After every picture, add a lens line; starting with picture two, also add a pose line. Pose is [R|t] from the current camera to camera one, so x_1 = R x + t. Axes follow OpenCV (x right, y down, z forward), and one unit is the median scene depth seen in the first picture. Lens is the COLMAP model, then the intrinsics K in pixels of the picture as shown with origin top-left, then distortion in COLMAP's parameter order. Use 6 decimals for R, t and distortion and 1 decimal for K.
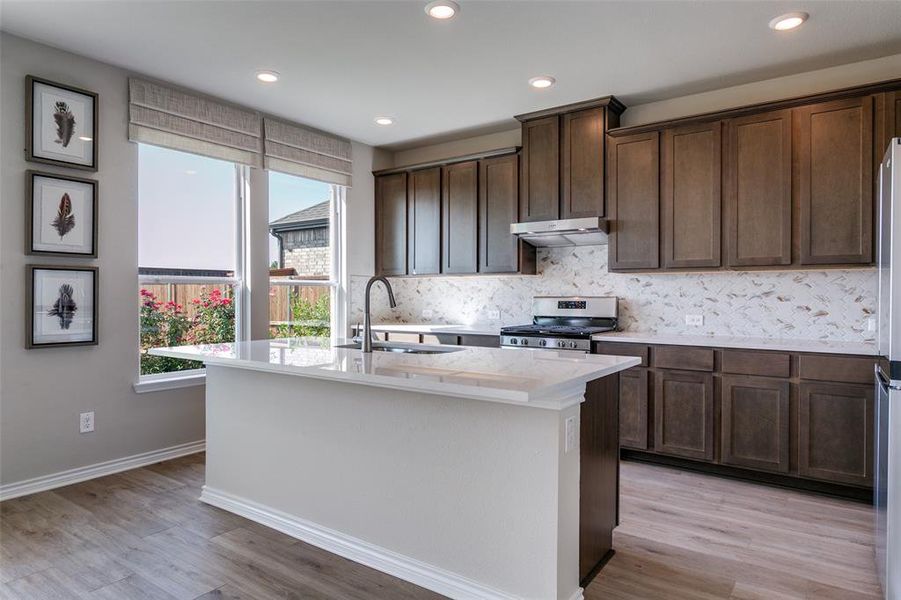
lens RADIAL K [[557.8, 0, 450.5], [0, 557.8, 300.0], [0, 0, 1]] dist [0.000251, 0.000350]
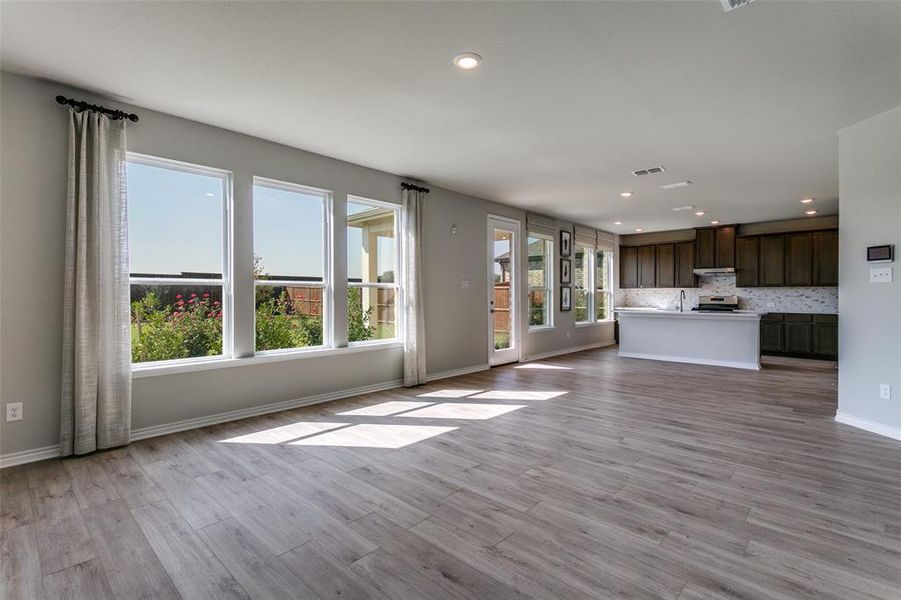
lens RADIAL K [[423.1, 0, 450.5], [0, 423.1, 300.0], [0, 0, 1]] dist [0.002769, 0.000304]
pose [[0.990558, 0.002909, -0.137060, -0.825200], [-0.003499, 0.999986, -0.004064, 0.025380], [0.137046, 0.004505, 0.990554, -1.258540]]
